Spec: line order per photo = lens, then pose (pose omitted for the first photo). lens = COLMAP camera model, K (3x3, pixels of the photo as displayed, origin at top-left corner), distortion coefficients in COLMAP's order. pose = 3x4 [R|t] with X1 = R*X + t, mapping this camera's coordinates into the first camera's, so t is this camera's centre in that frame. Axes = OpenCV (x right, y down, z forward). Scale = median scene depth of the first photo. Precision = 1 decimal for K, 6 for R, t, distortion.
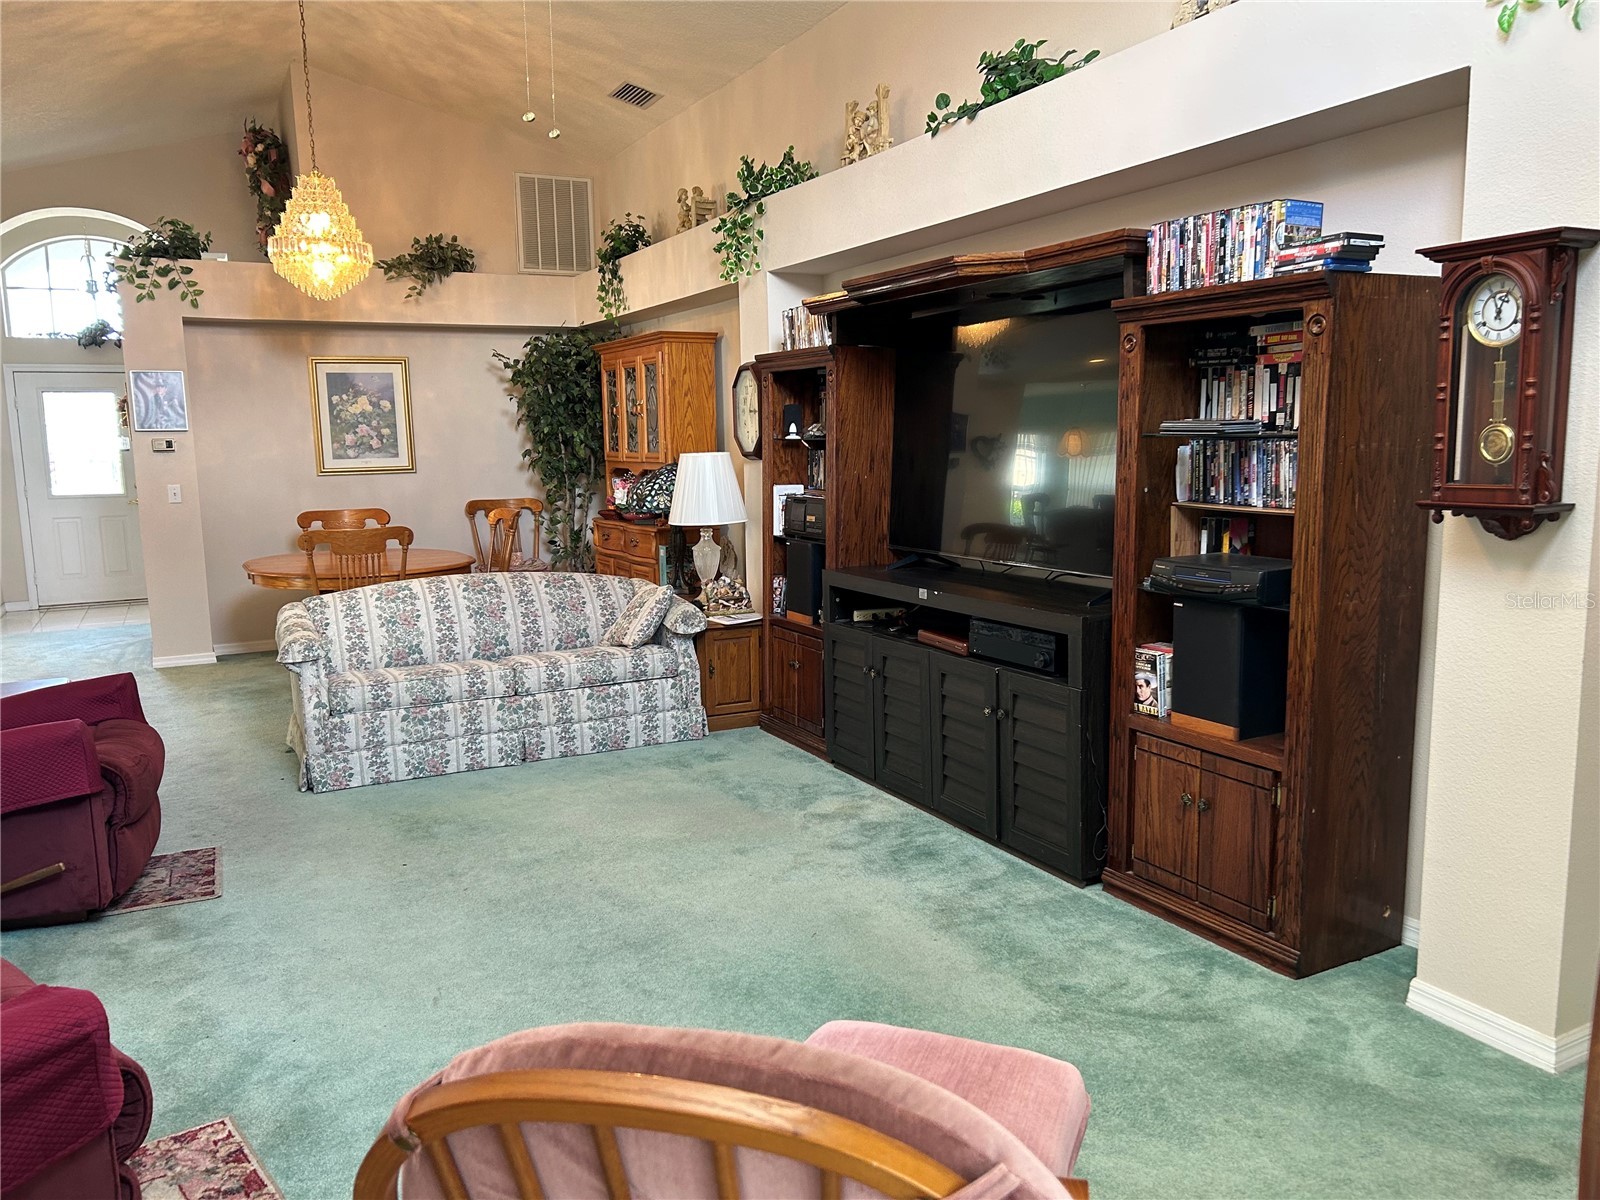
lens RADIAL K [[1173.9, 0, 783.3], [0, 1173.9, 603.2], [0, 0, 1]] dist [0.059863, -0.083736]
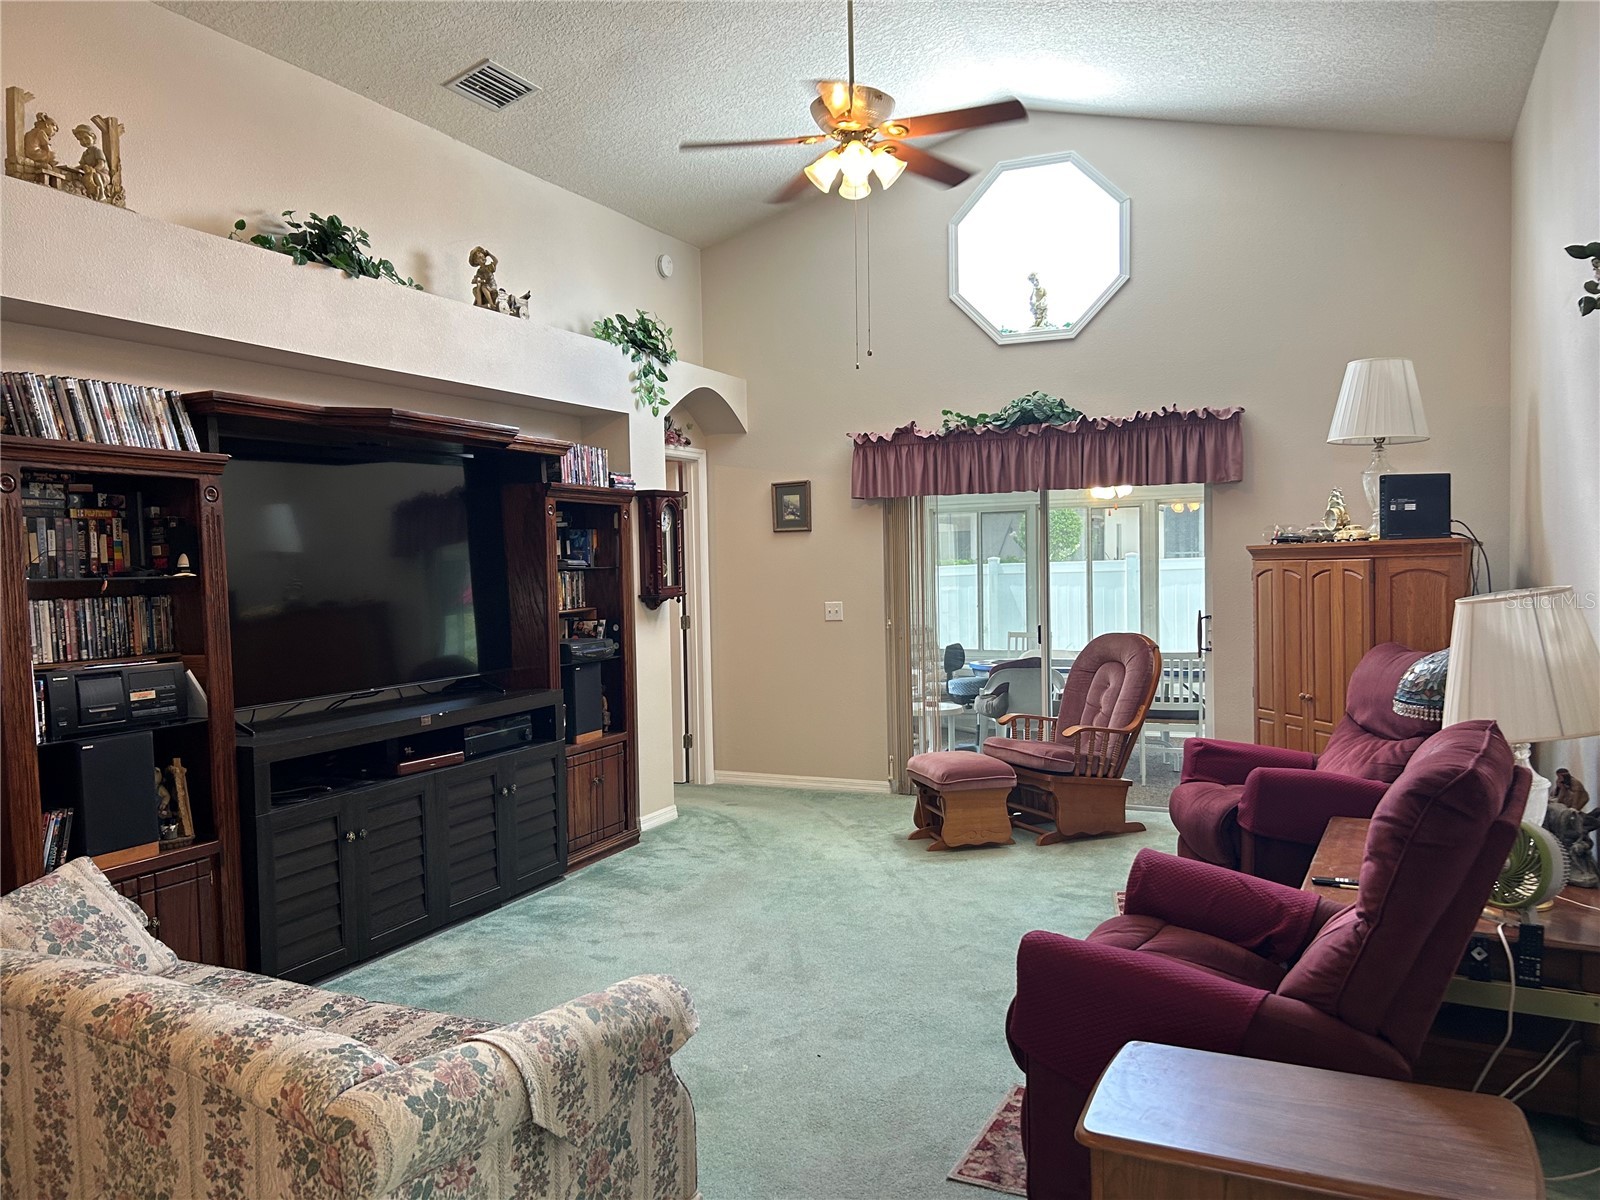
lens RADIAL K [[1173.9, 0, 783.3], [0, 1173.9, 603.2], [0, 0, 1]] dist [0.059863, -0.083736]
pose [[-0.602306, 0.002234, 0.798262, -1.104235], [0.146123, 0.983408, 0.107501, -0.214506], [-0.784777, 0.181393, -0.592639, 1.654174]]
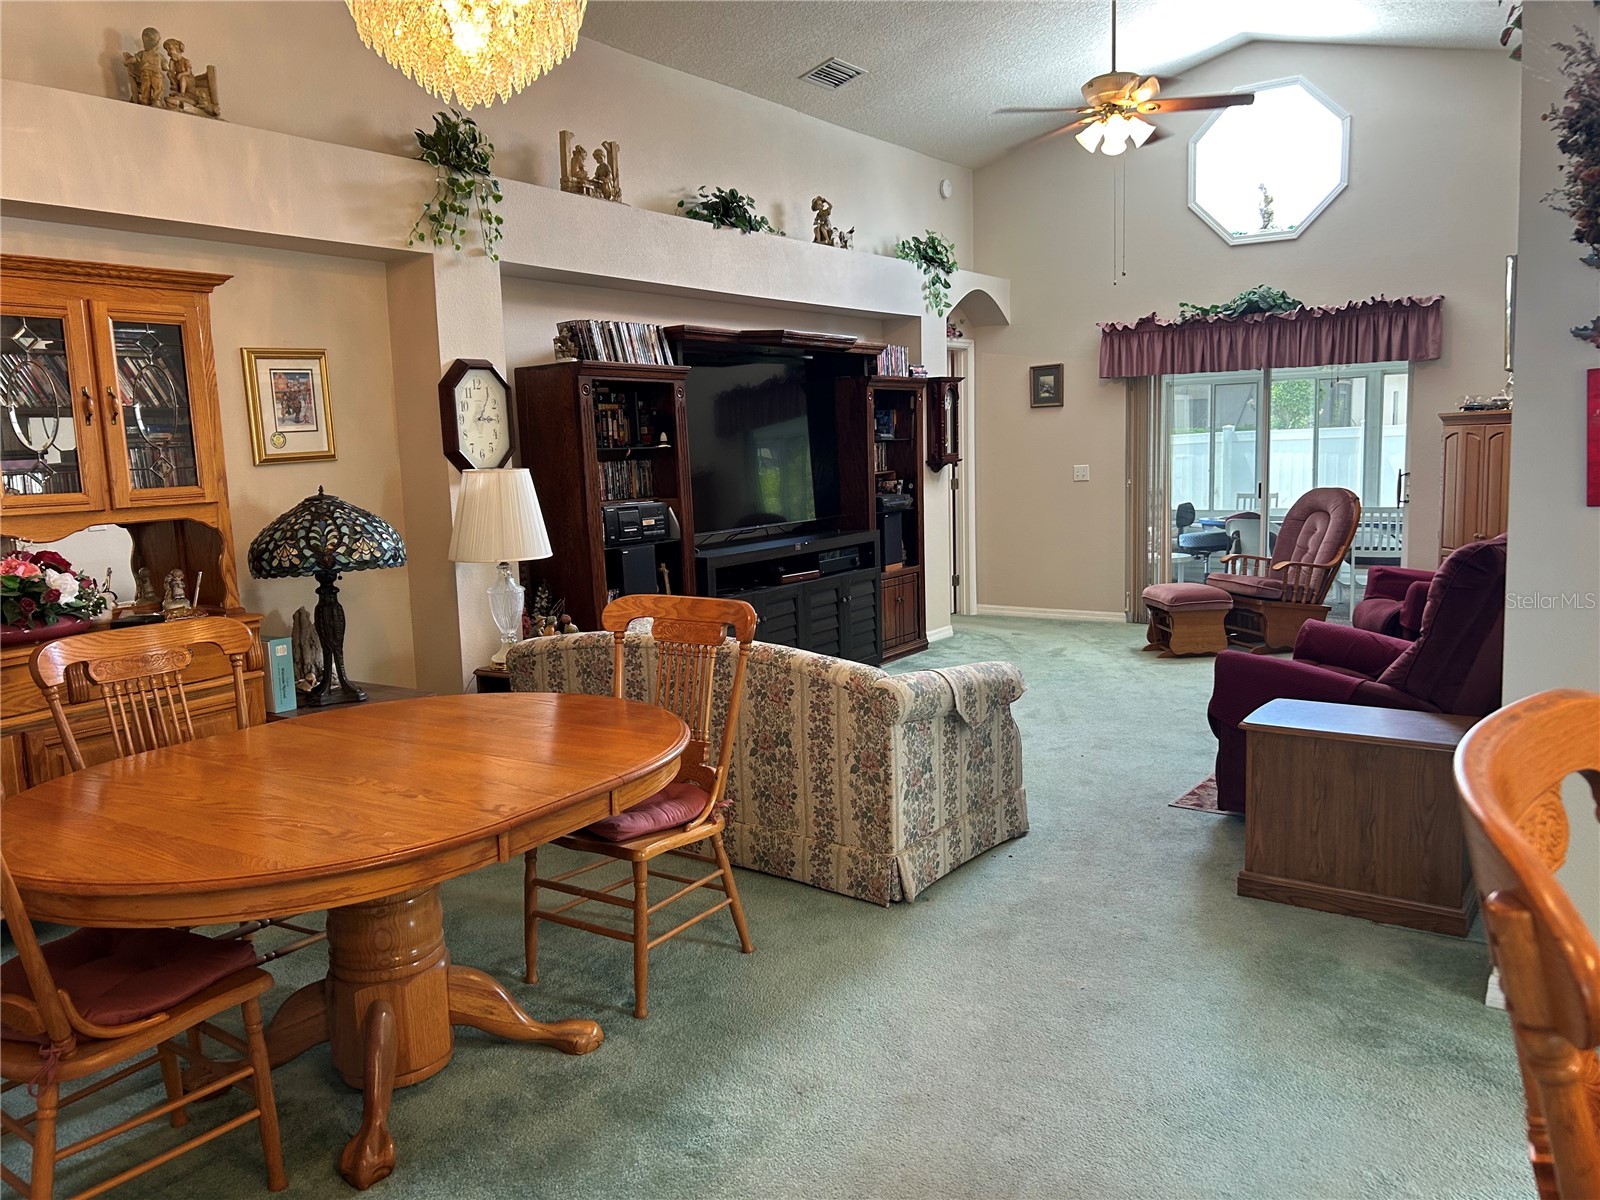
lens RADIAL K [[1179.6, 0, 788.8], [0, 1179.6, 595.3], [0, 0, 1]] dist [0.118543, -0.315331]
pose [[-0.451003, -0.082488, 0.888703, -1.494675], [0.168751, 0.969879, 0.175661, -0.262213], [-0.876424, 0.229193, -0.423498, 2.036230]]
